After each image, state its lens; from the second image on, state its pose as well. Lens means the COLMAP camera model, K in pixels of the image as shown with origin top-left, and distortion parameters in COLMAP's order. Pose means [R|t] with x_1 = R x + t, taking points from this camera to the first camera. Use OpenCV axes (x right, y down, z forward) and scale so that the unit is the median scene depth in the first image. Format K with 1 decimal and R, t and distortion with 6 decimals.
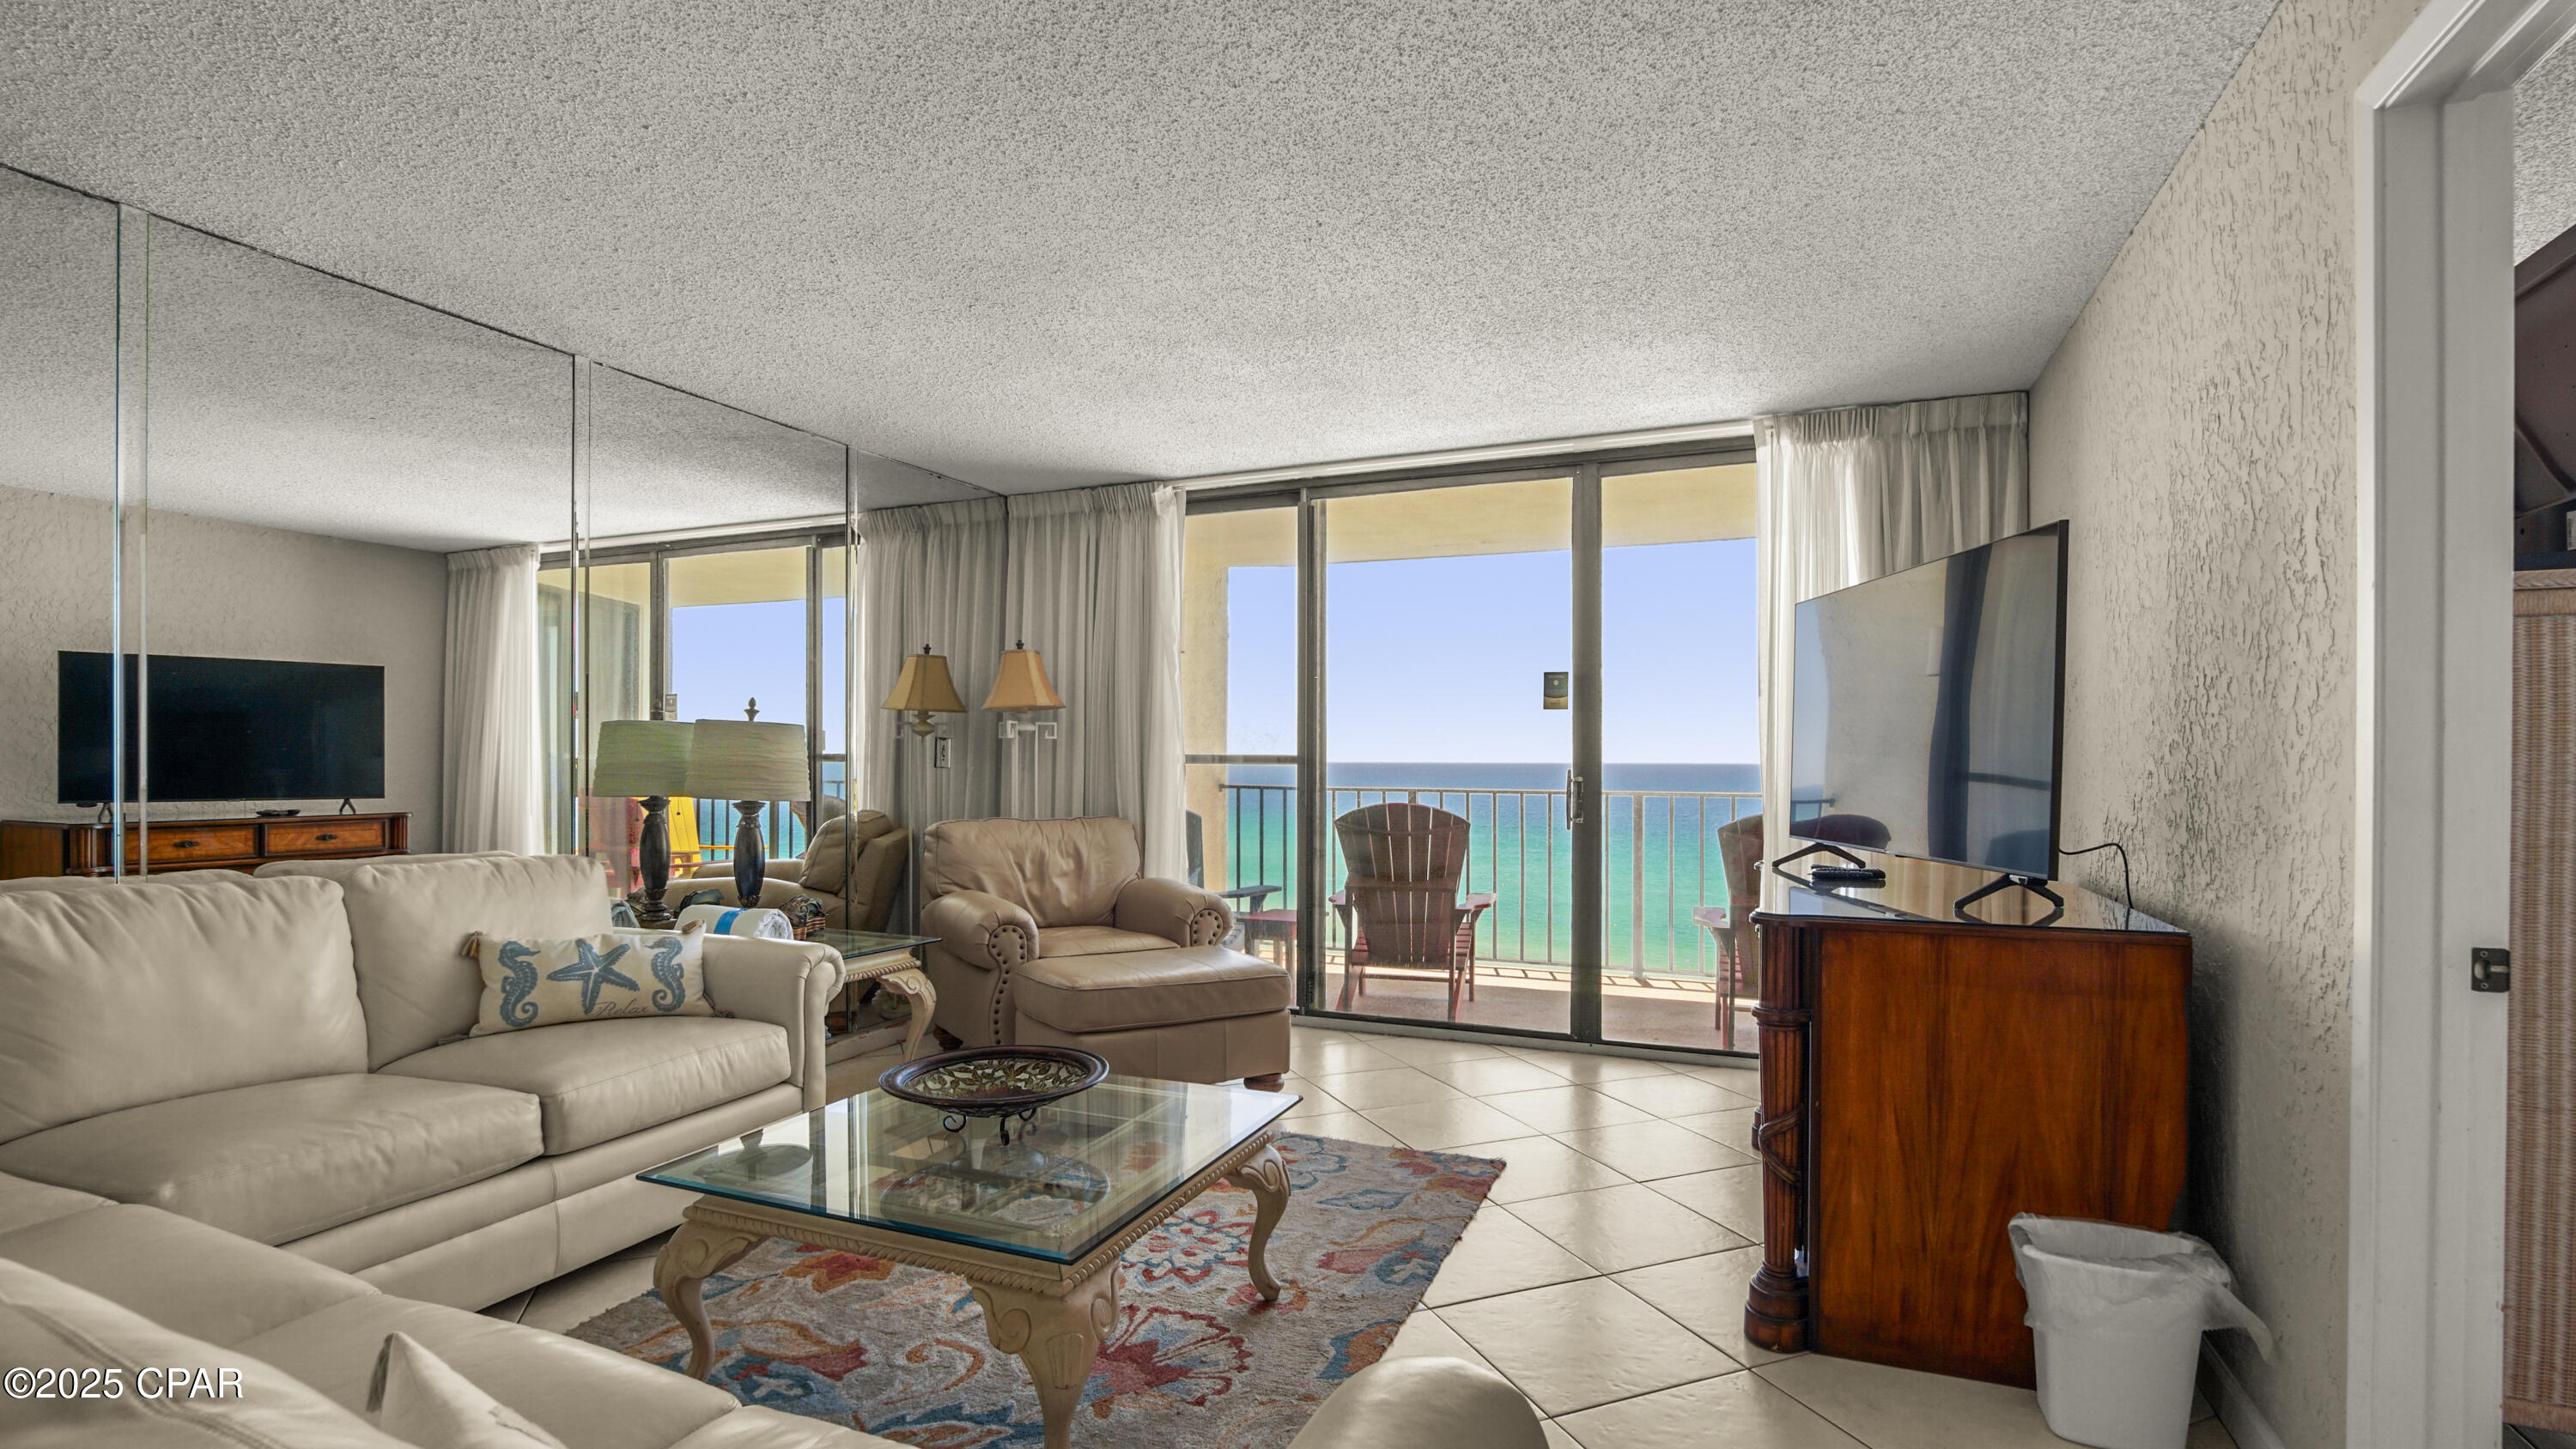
lens RADIAL K [[1163.6, 0, 1274.6], [0, 1163.6, 753.9], [0, 0, 1]] dist [-0.009809, 0.000315]
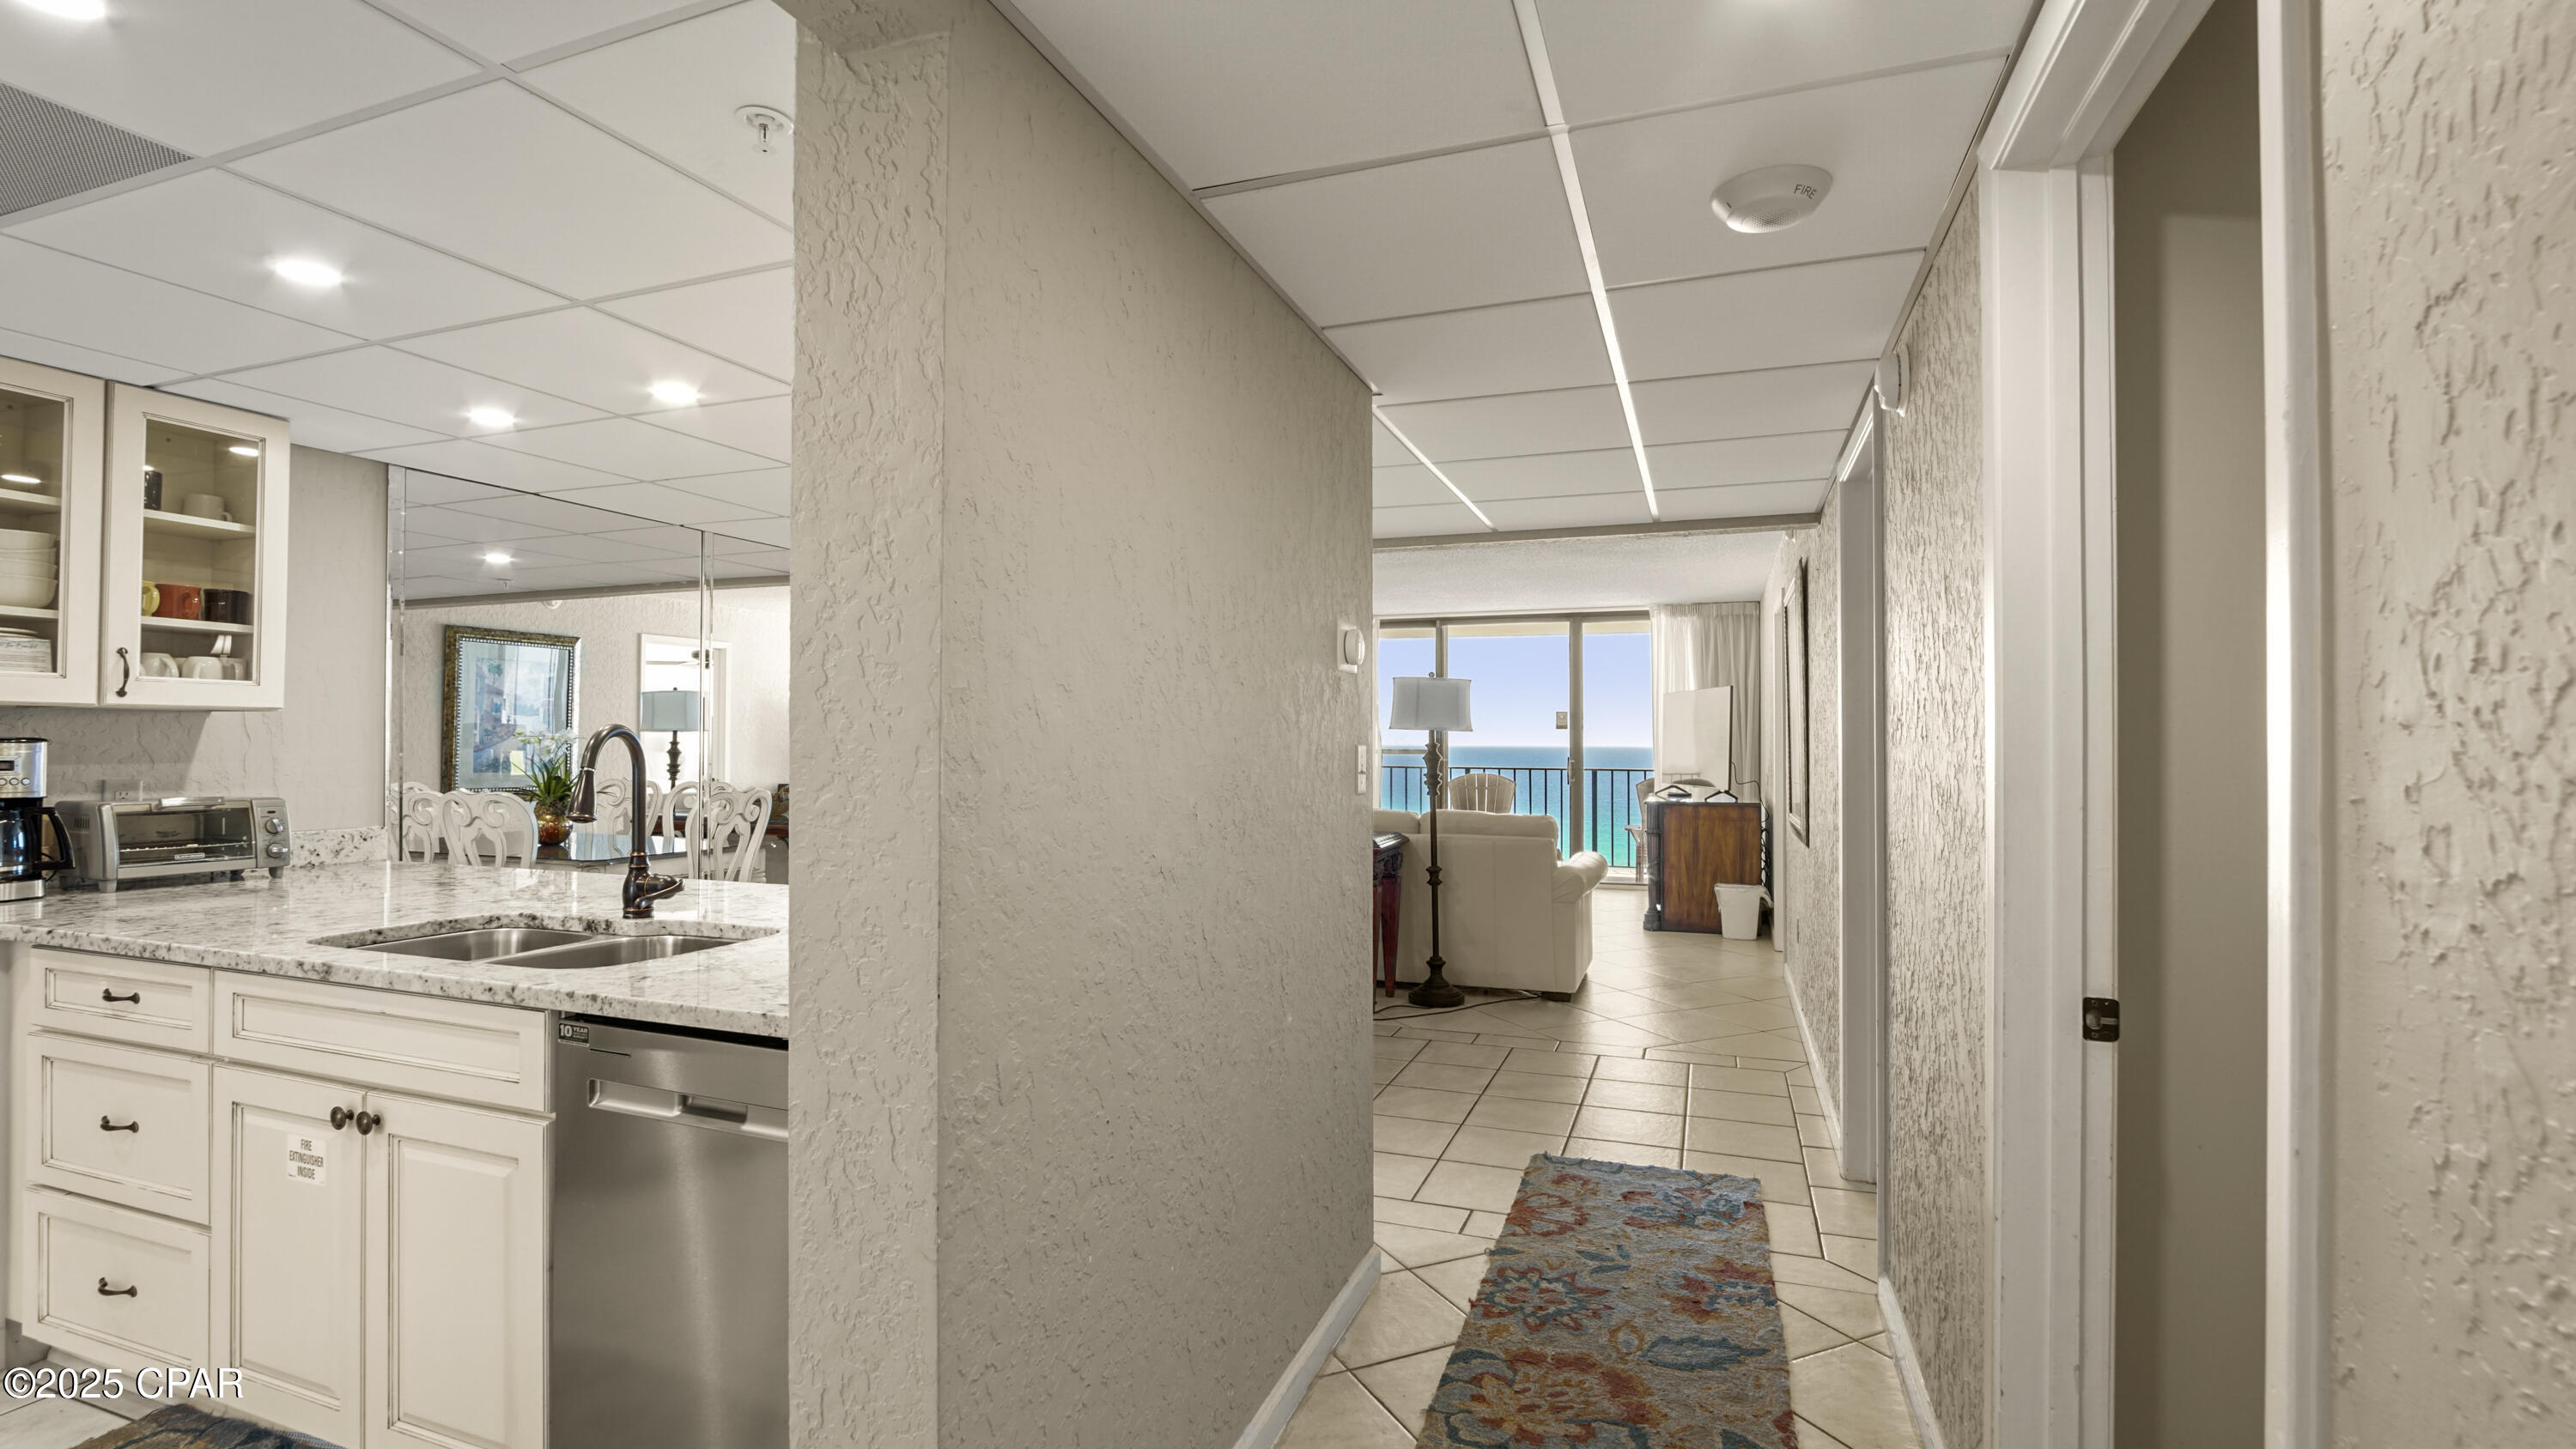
lens RADIAL K [[1154.0, 0, 1288.0], [0, 1154.0, 724.5], [0, 0, 1]] dist [-0.015318, 0.000422]
pose [[0.997756, 0.000467, 0.066946, -0.441630], [0.000566, 0.999881, -0.015415, -0.016913], [-0.066945, 0.015419, 0.997638, -1.190557]]
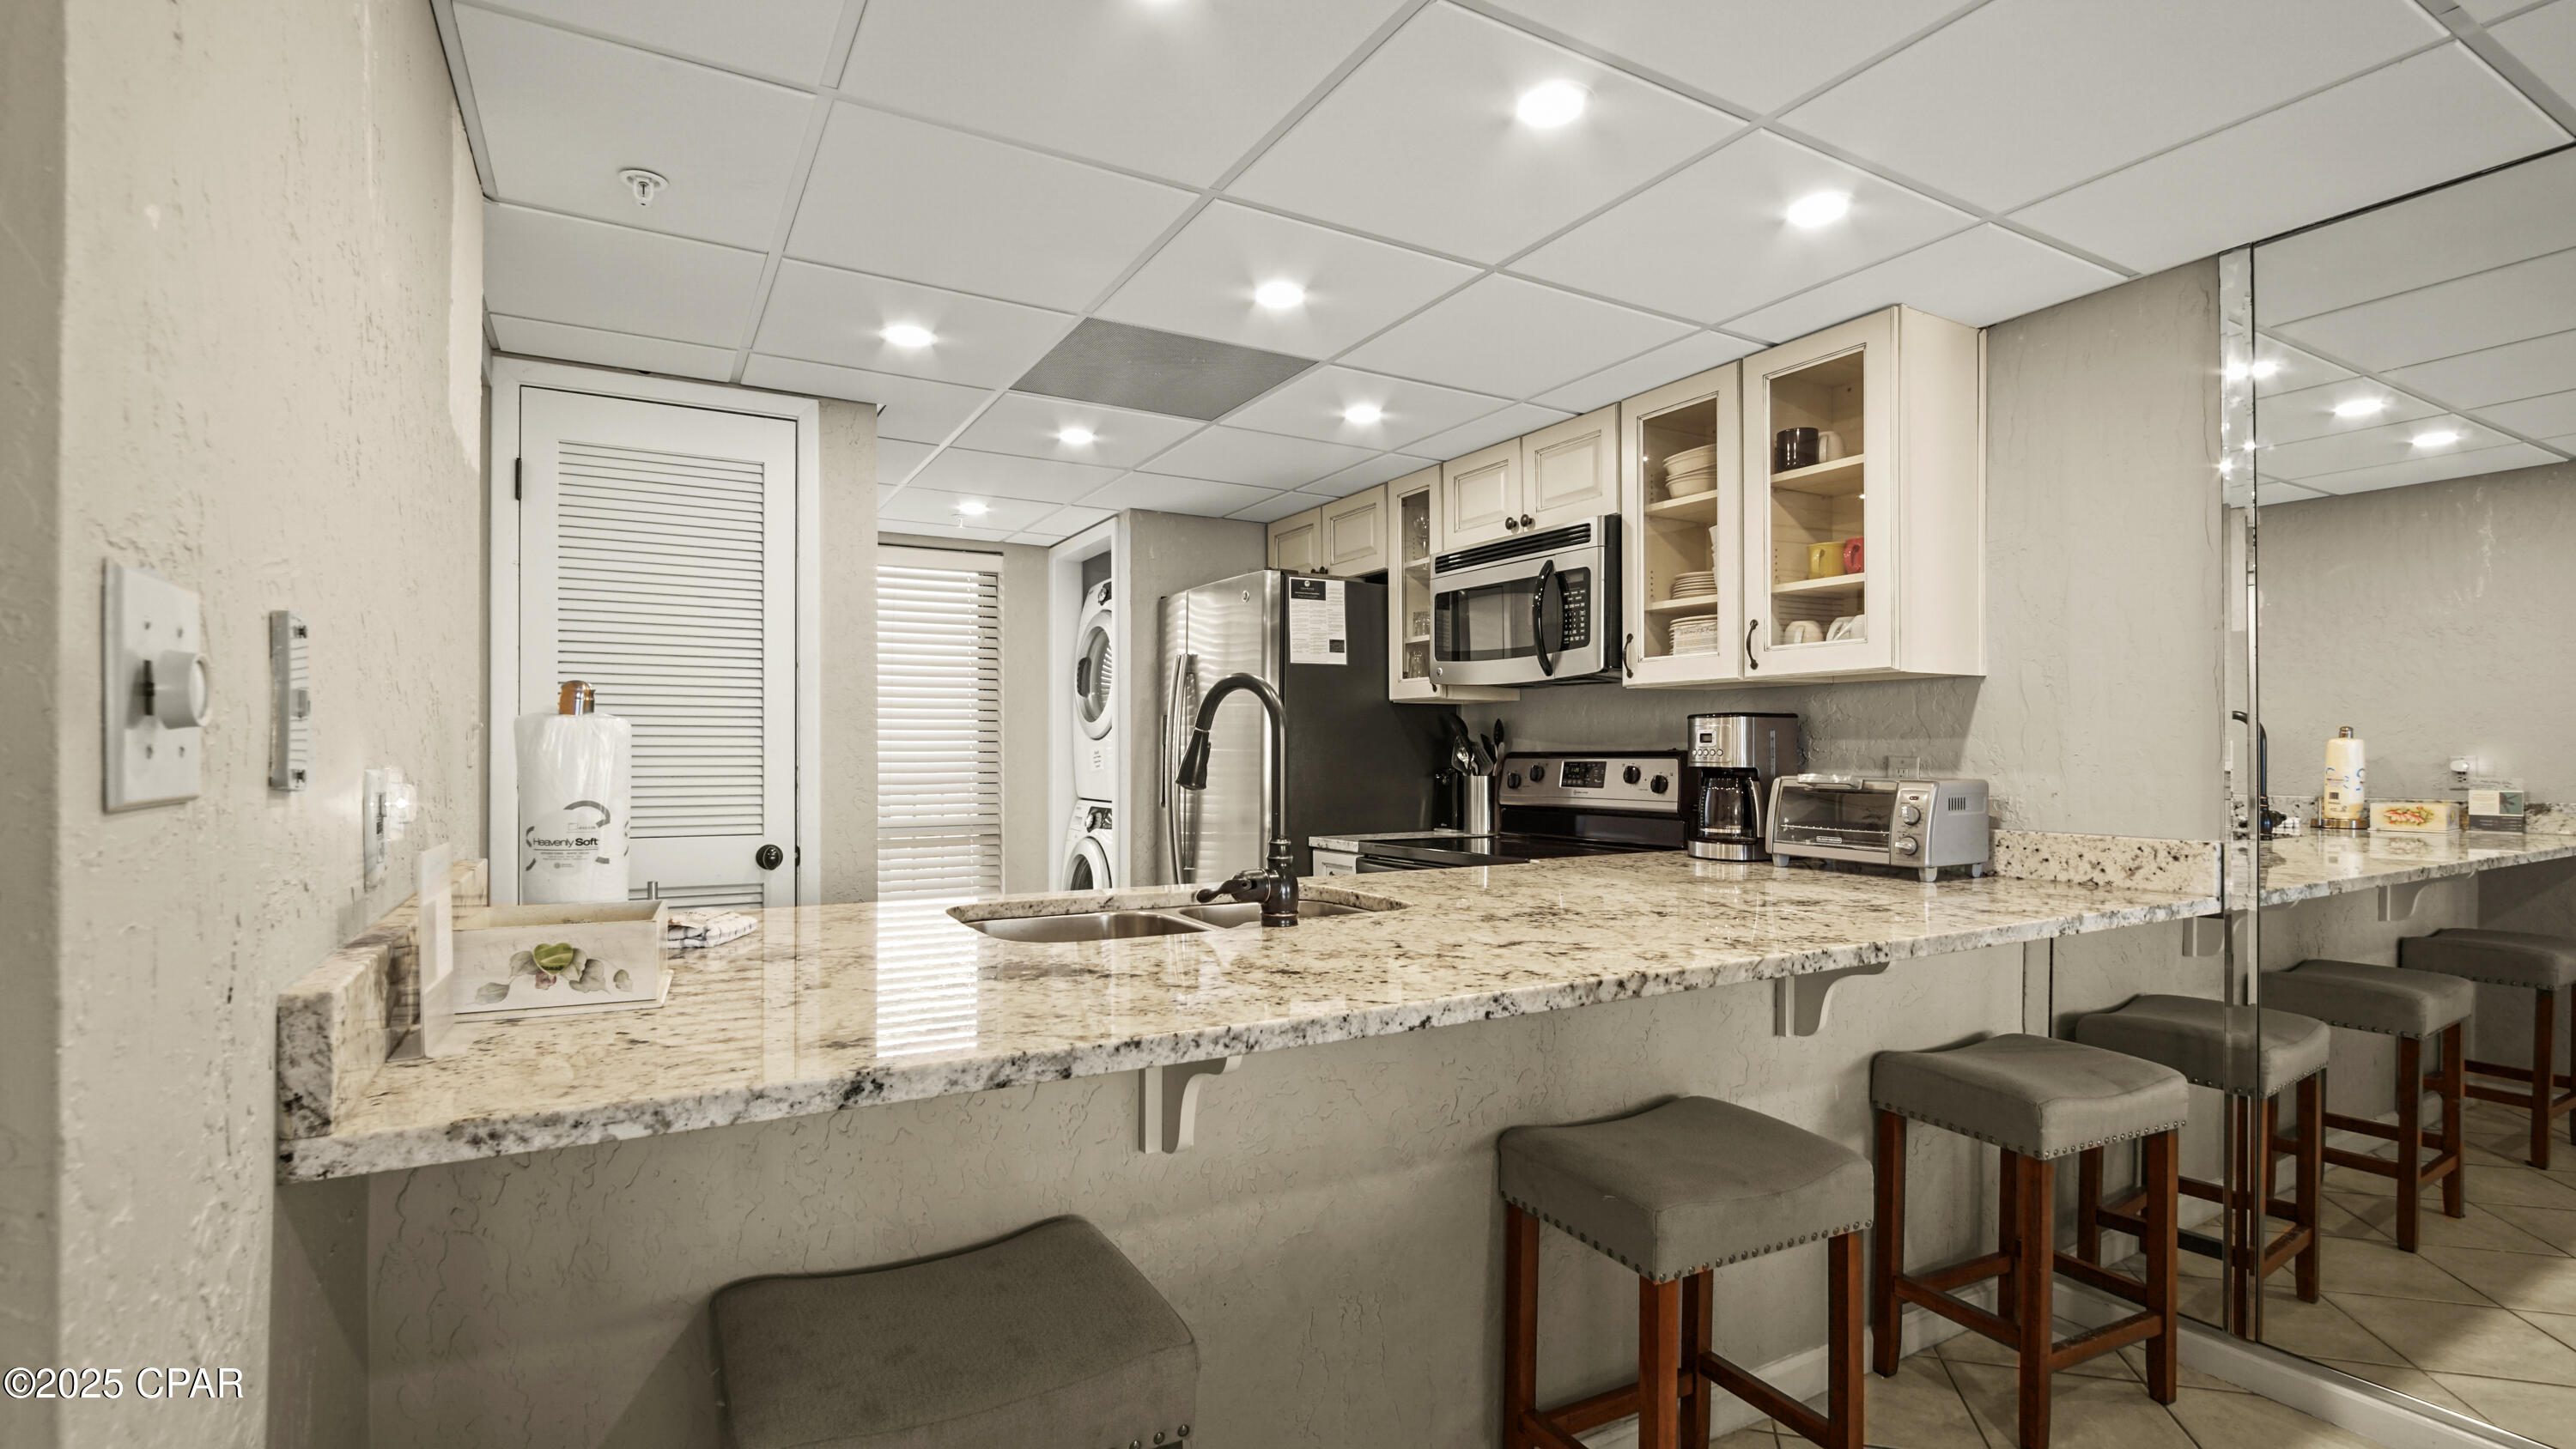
lens RADIAL K [[1163.6, 0, 1274.6], [0, 1163.6, 753.9], [0, 0, 1]] dist [-0.009809, 0.000315]
pose [[-0.602024, -0.005712, -0.798458, -0.375697], [-0.004176, 0.999983, -0.004005, 0.006619], [0.798467, 0.000923, -0.602038, -0.398235]]
